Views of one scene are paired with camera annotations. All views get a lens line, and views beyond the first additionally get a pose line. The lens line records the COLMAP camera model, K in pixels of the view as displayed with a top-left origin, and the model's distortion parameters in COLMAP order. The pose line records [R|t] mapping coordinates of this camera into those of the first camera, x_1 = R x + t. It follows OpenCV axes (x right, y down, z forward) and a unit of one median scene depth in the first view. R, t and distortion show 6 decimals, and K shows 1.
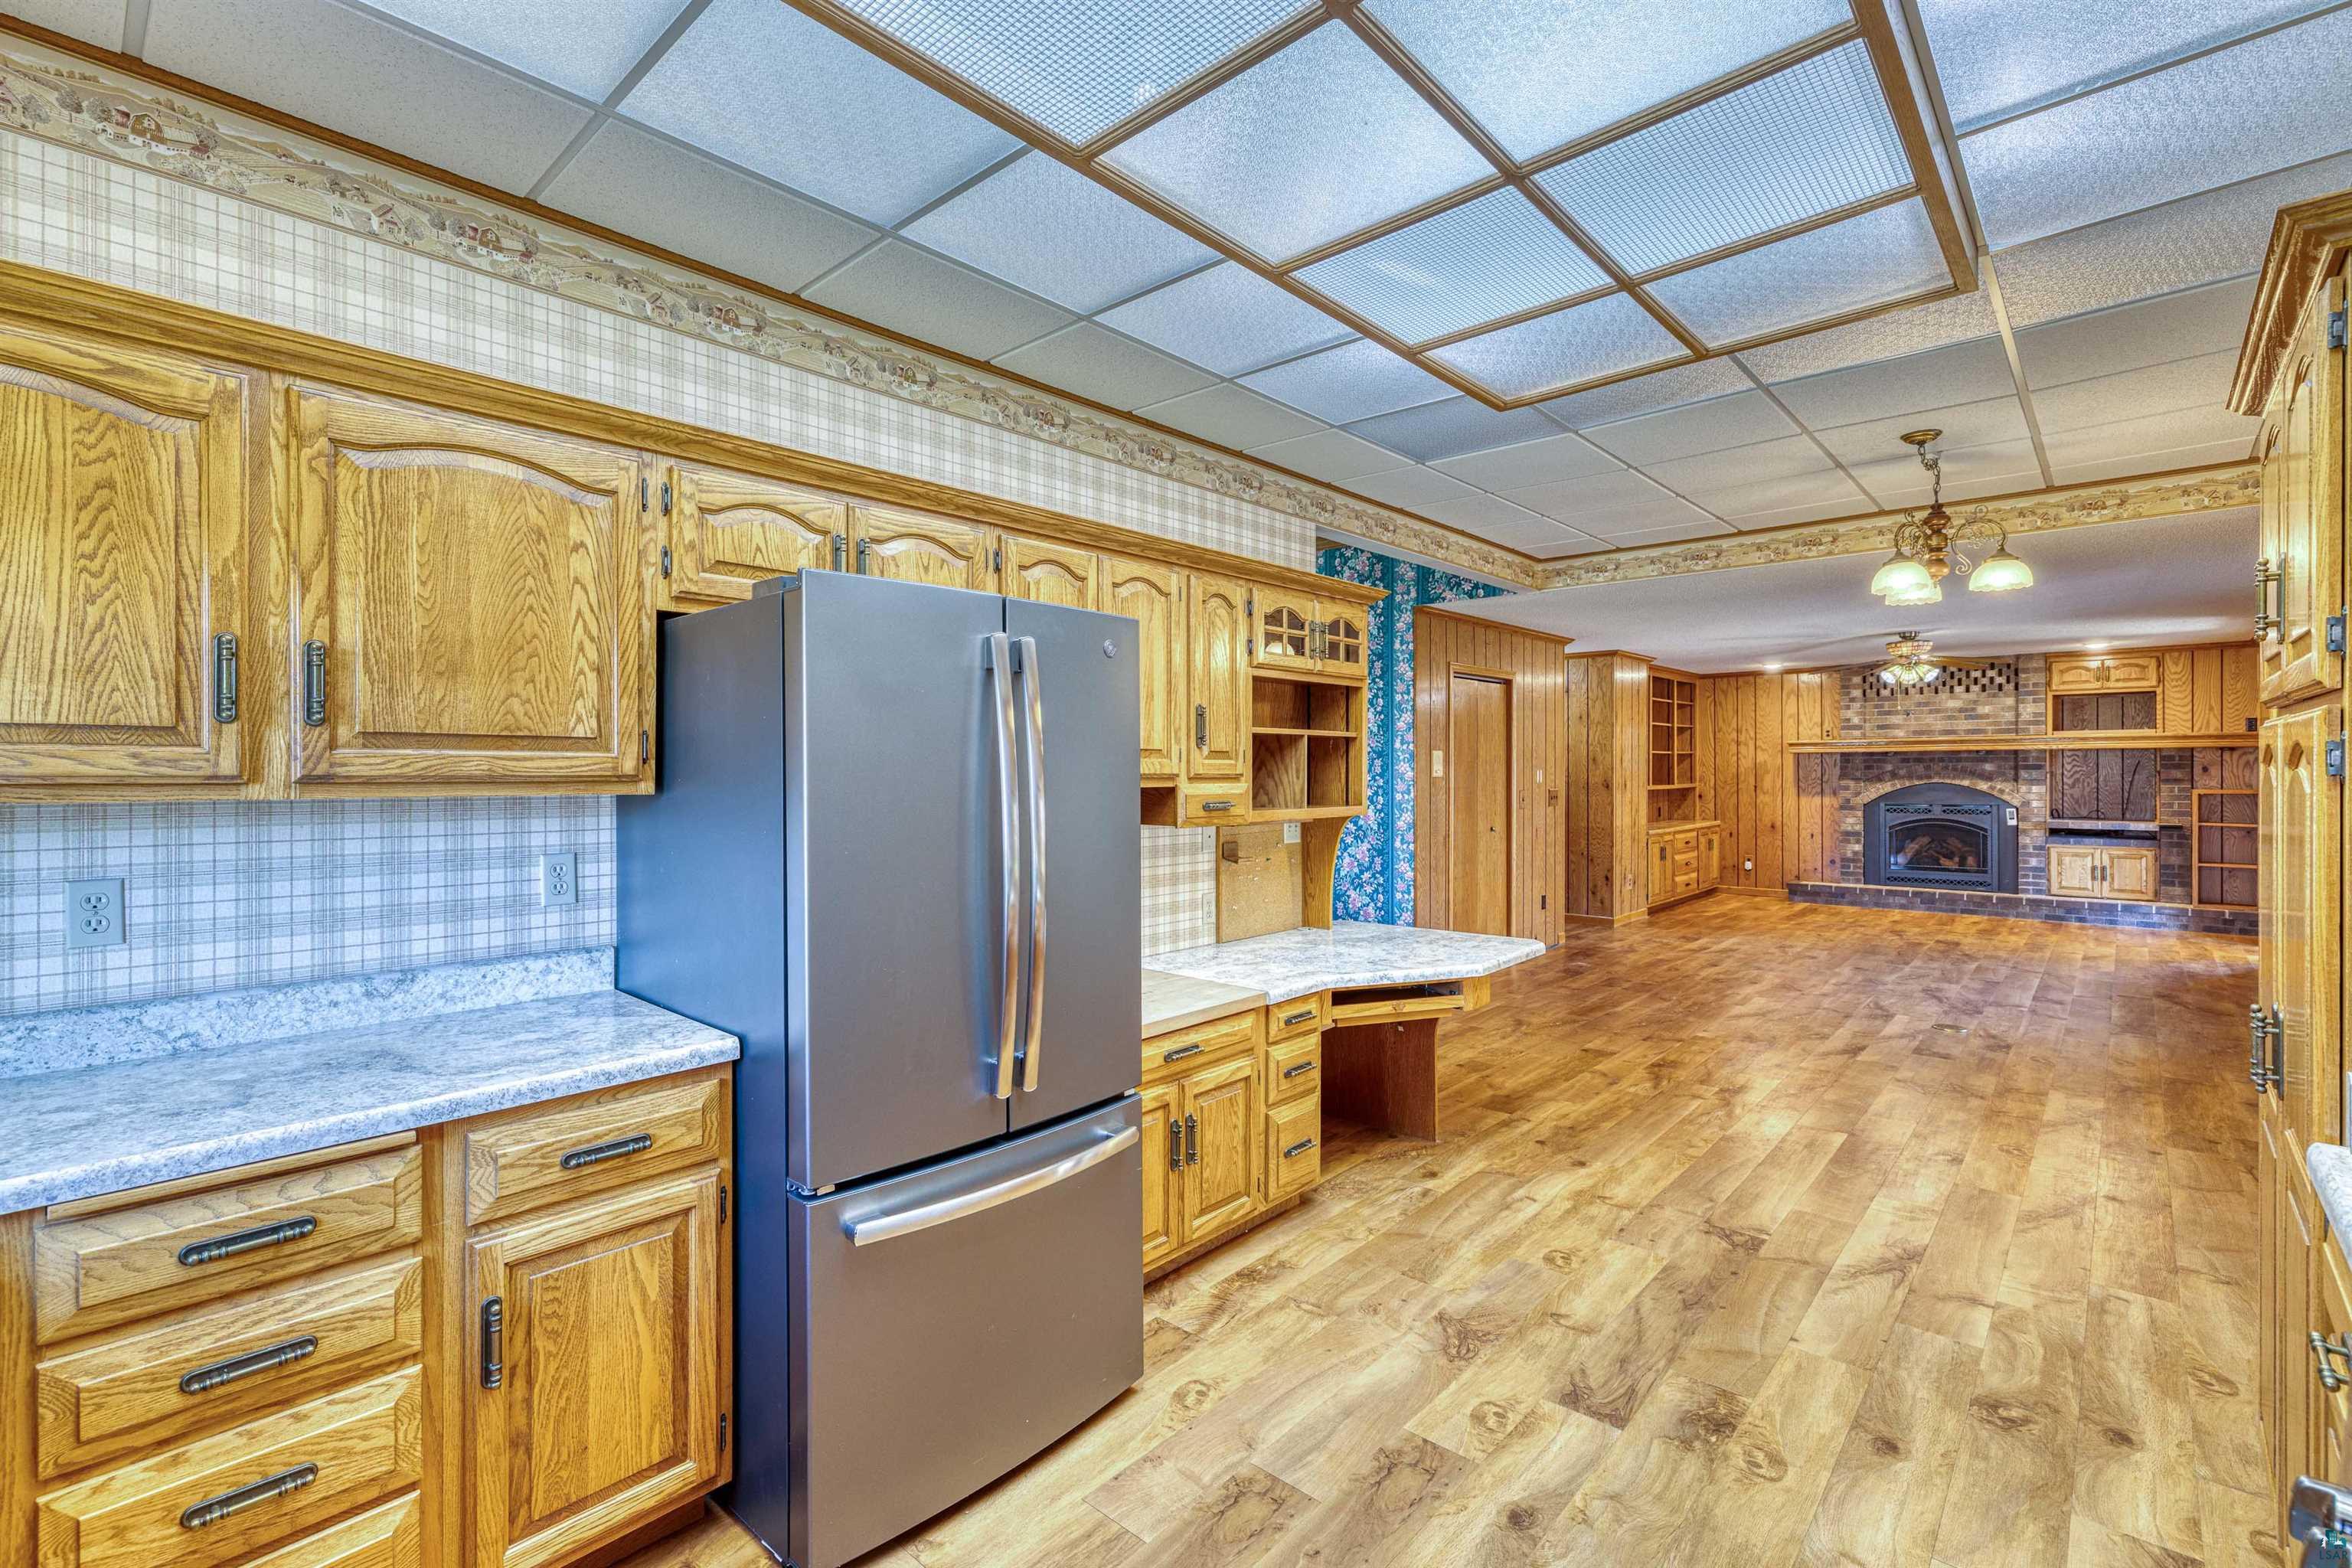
lens RADIAL K [[1063.0, 0, 1143.5], [0, 1063.0, 773.0], [0, 0, 1]] dist [-0.002332, 0.002474]
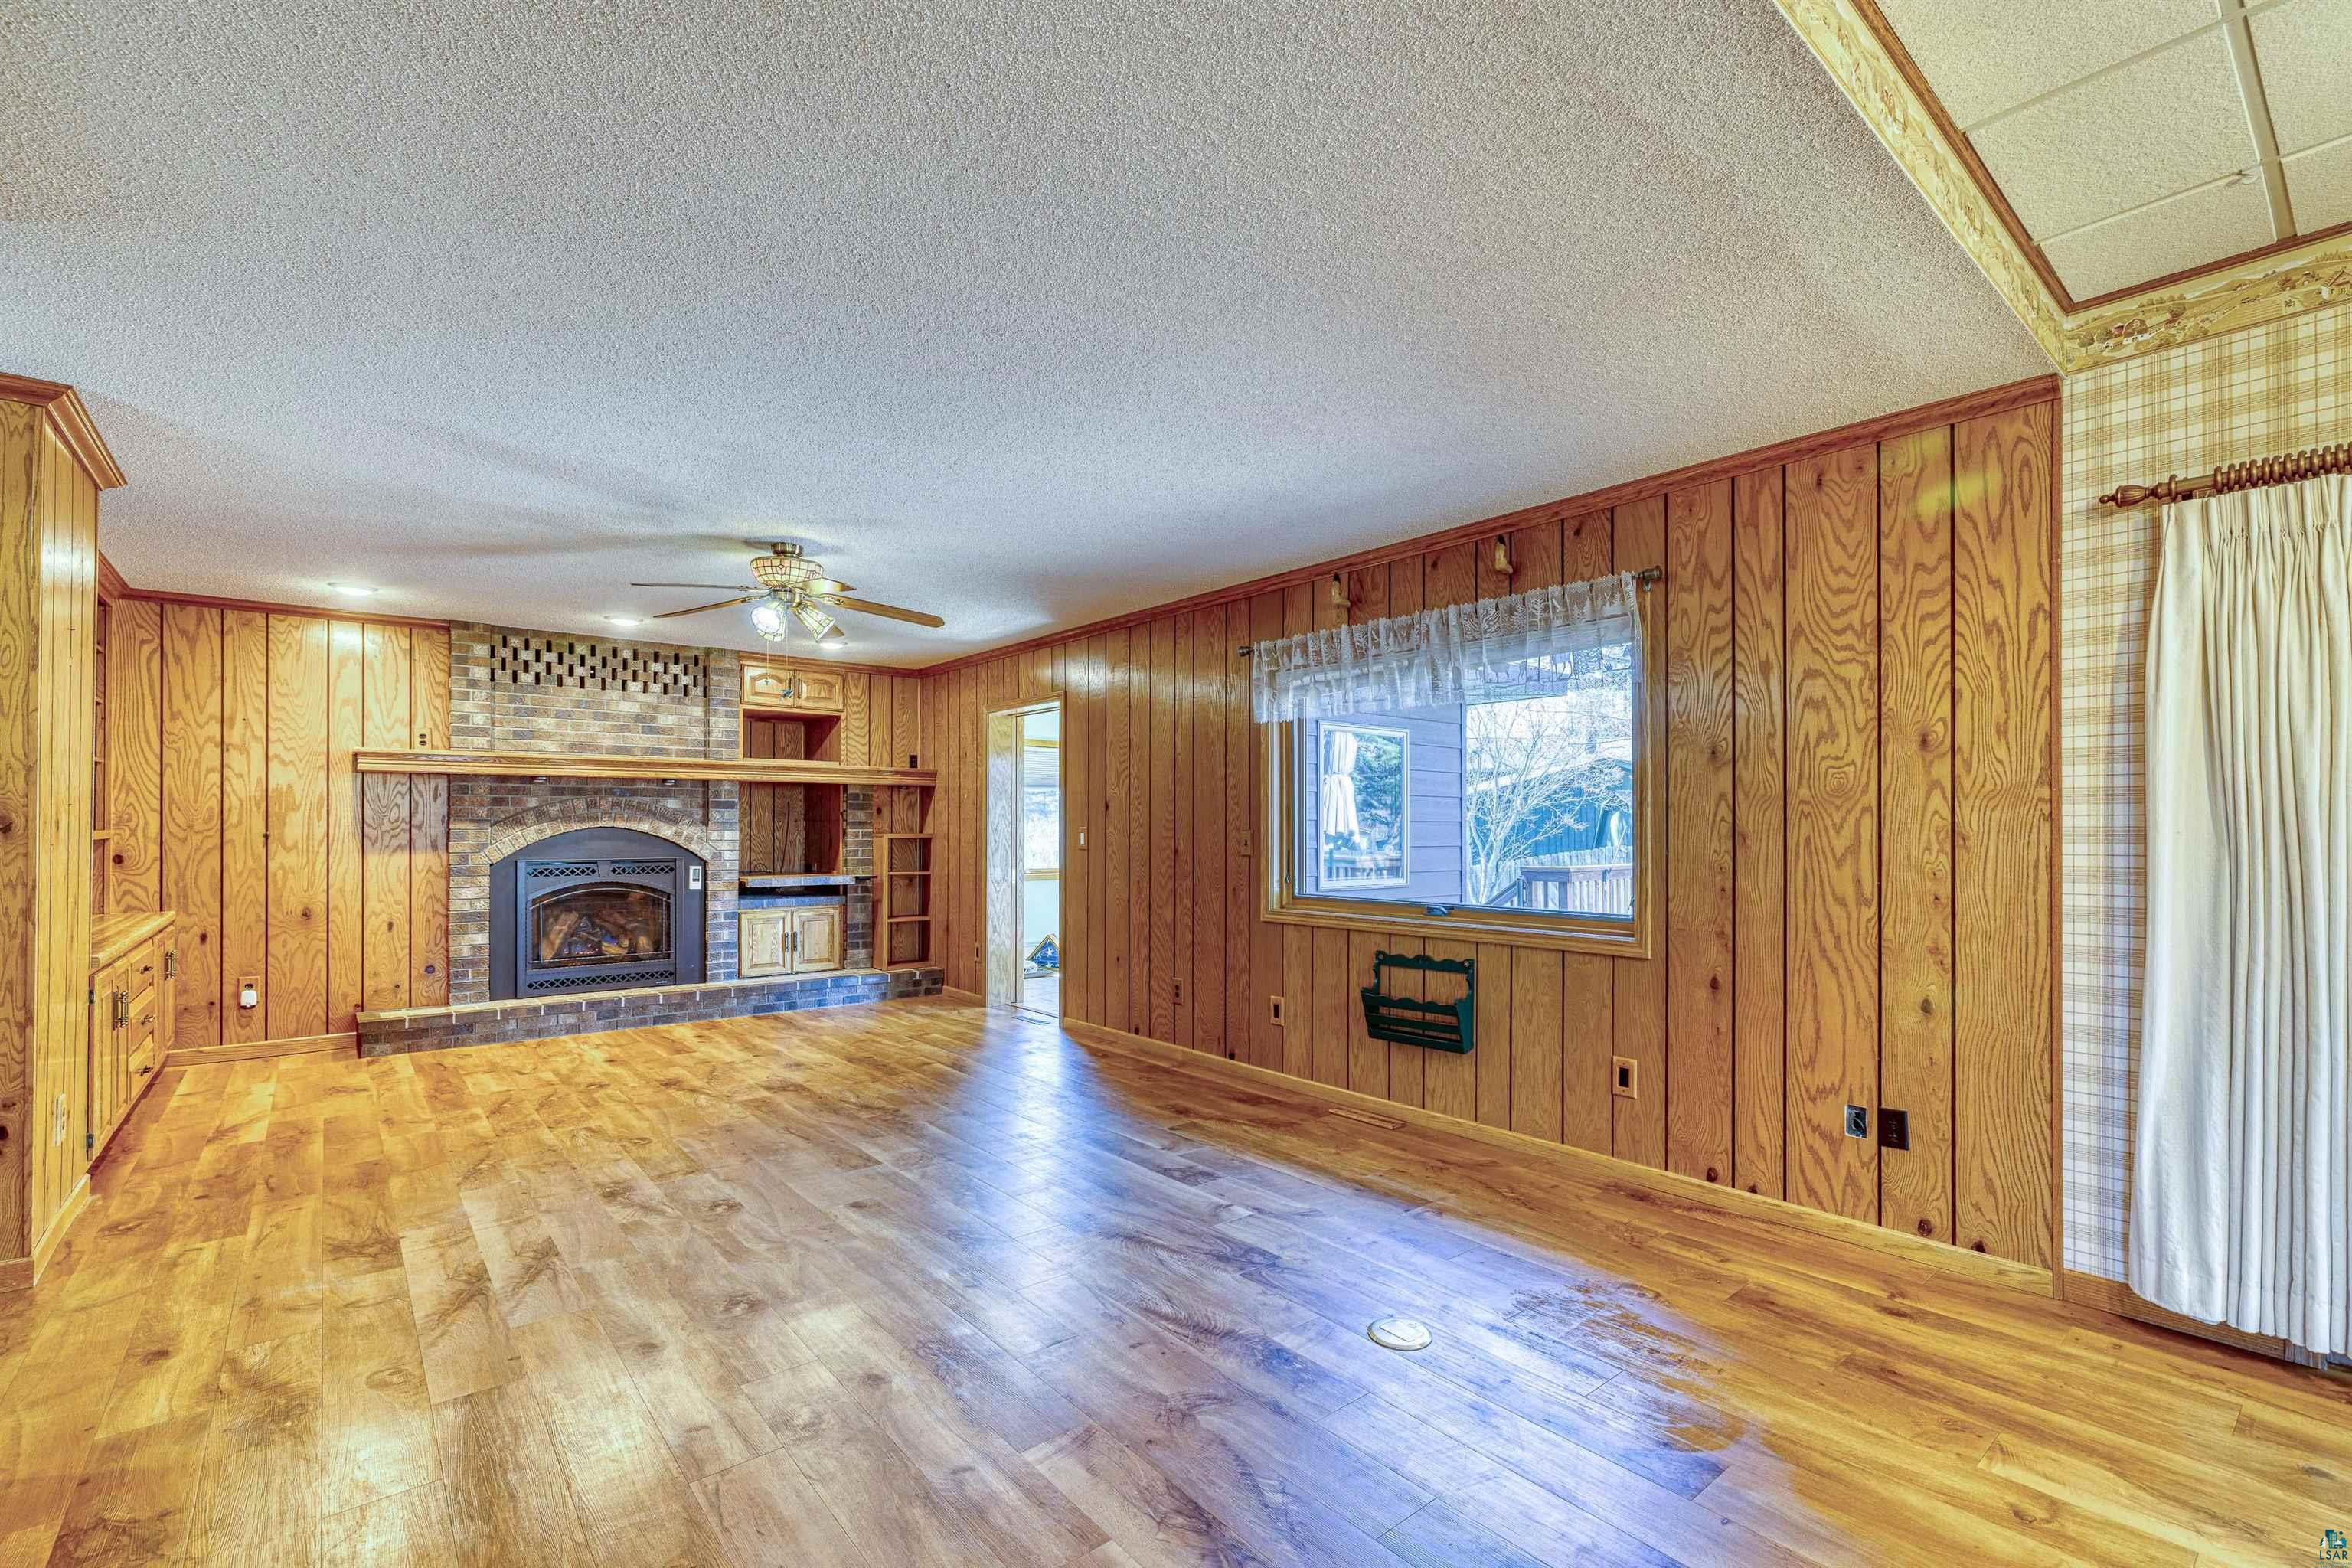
lens RADIAL K [[1015.1, 0, 1173.1], [0, 1015.1, 821.3], [0, 0, 1]] dist [-0.000708, 0.000819]
pose [[0.125978, 0.012032, 0.991960, 0.188589], [0.002475, 0.999920, -0.012443, 0.015150], [-0.992030, 0.004023, 0.125939, 0.615791]]
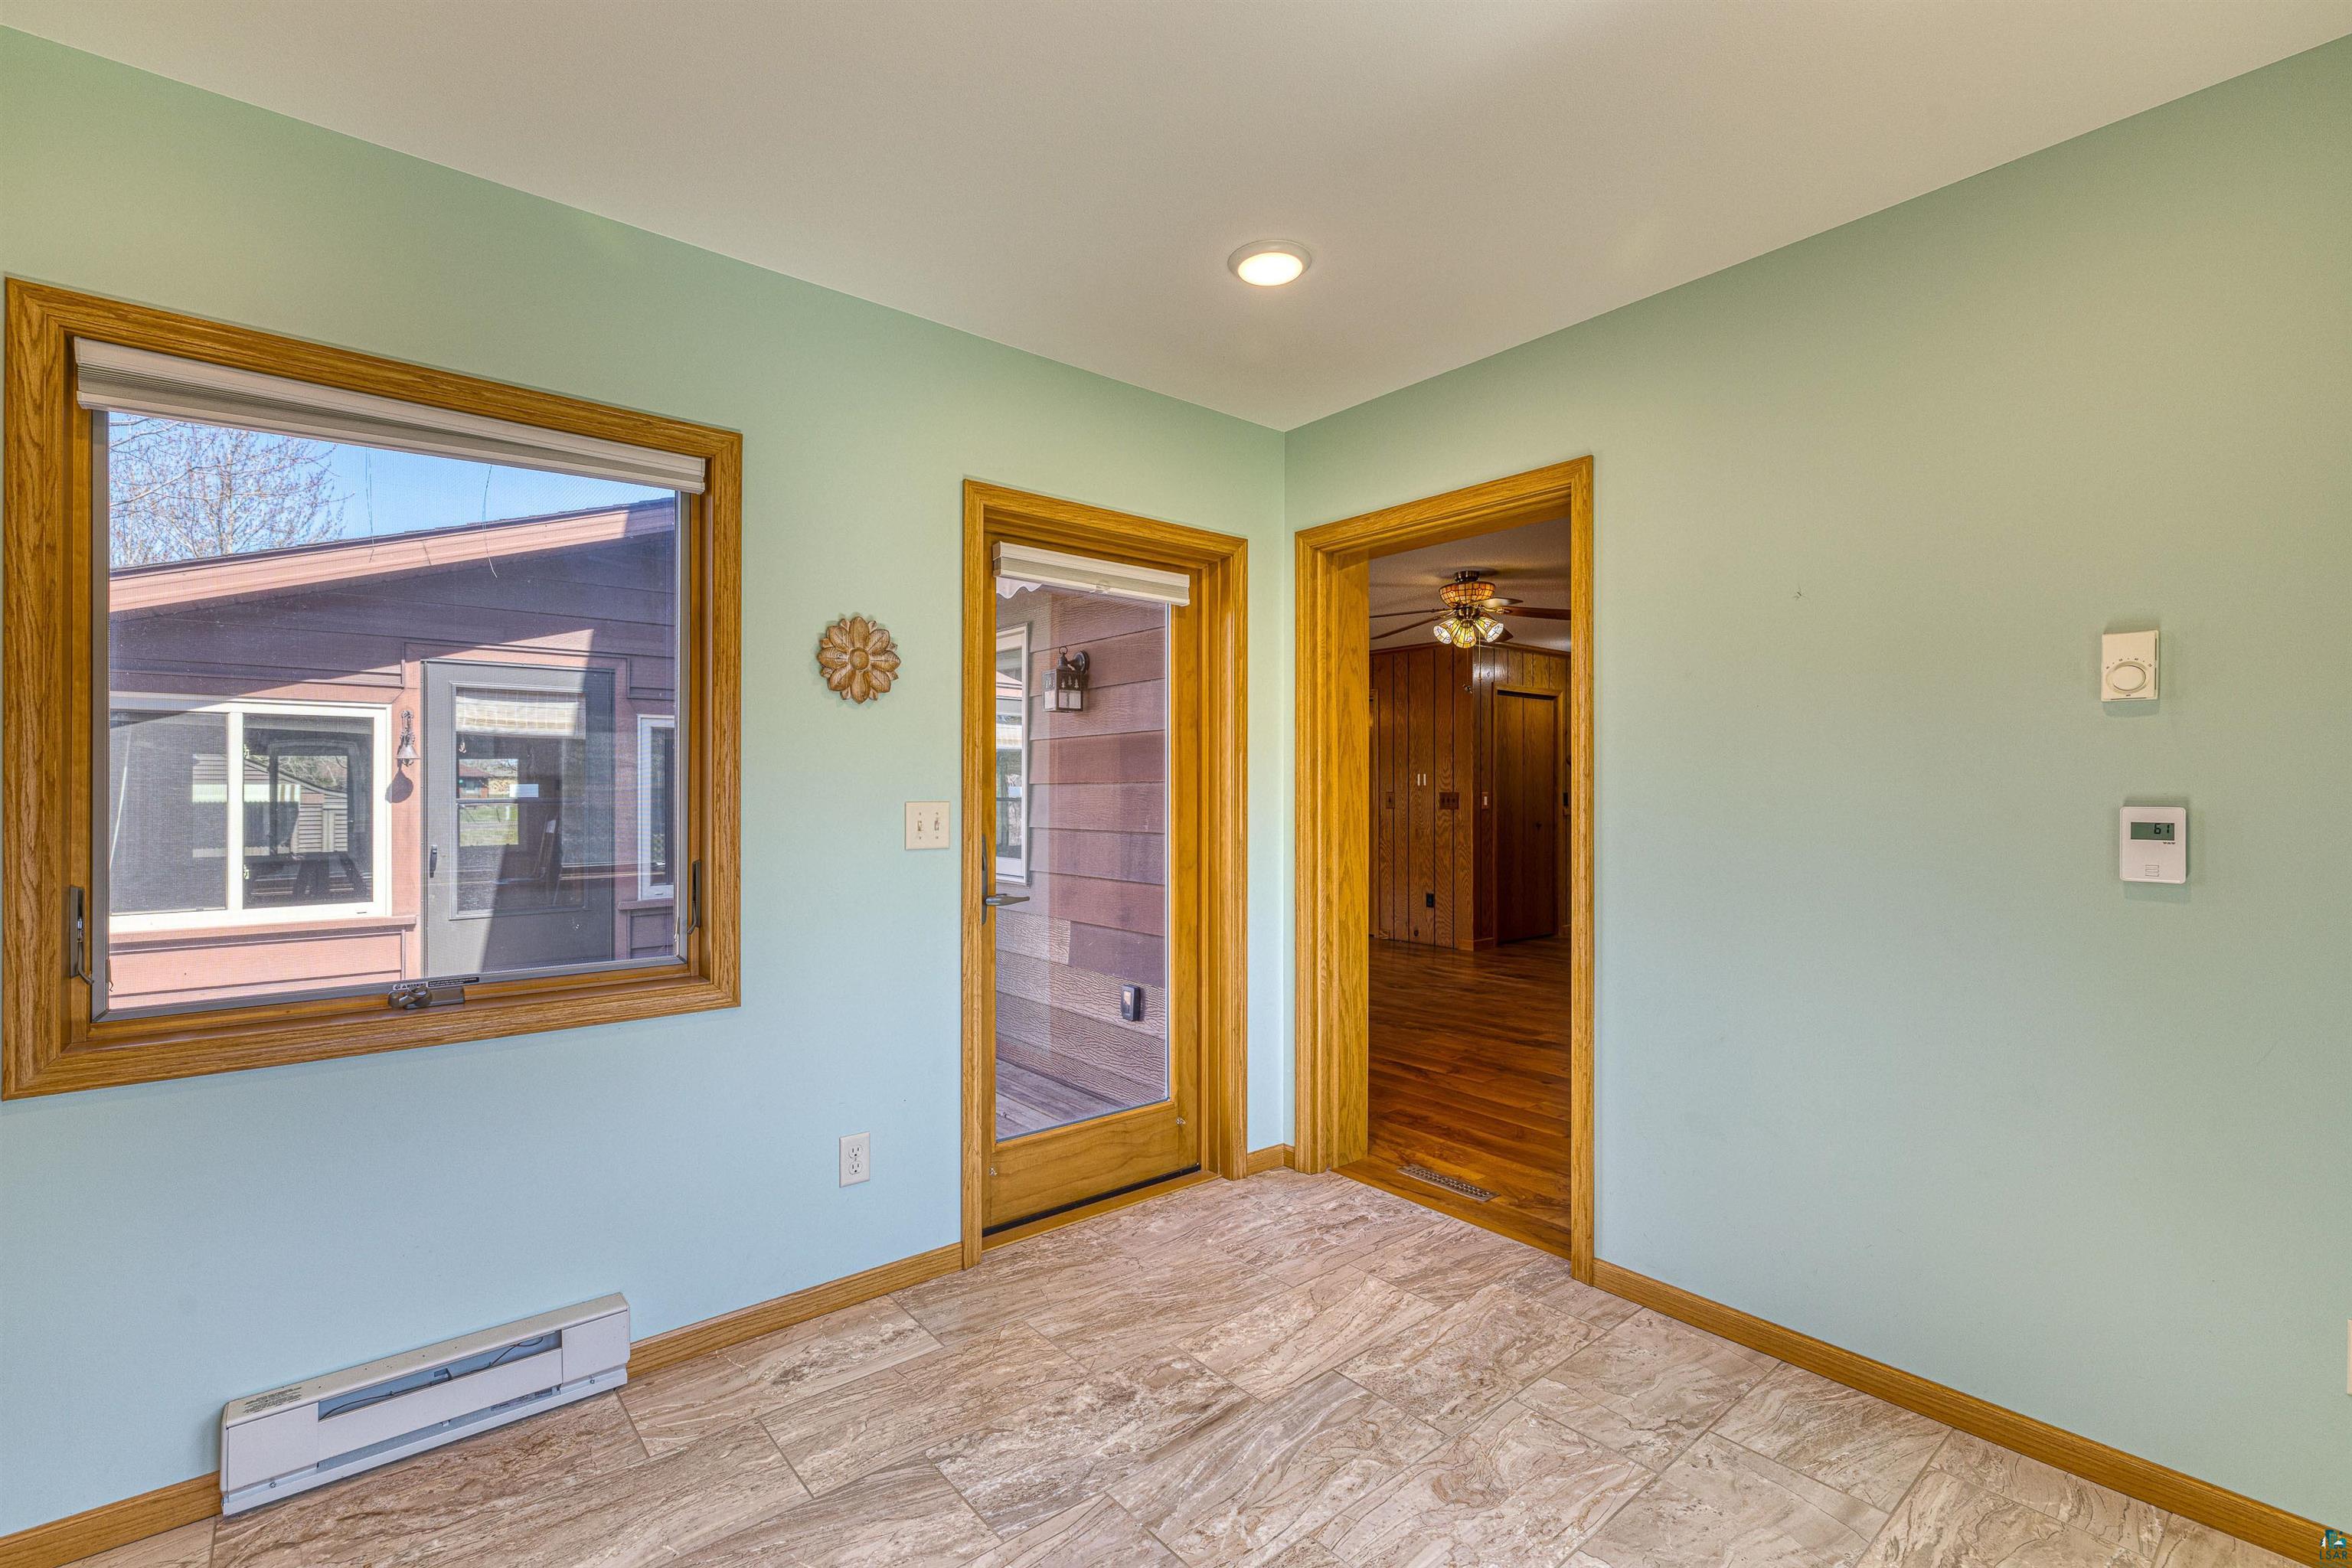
lens RADIAL K [[1015.1, 0, 1150.1], [0, 1015.1, 768.9], [0, 0, 1]] dist [-0.000708, 0.000819]
pose [[-0.150258, -0.017832, -0.988486, 1.191091], [-0.004028, 0.999840, -0.017425, 0.009715], [0.988639, 0.001364, -0.150306, 0.748976]]
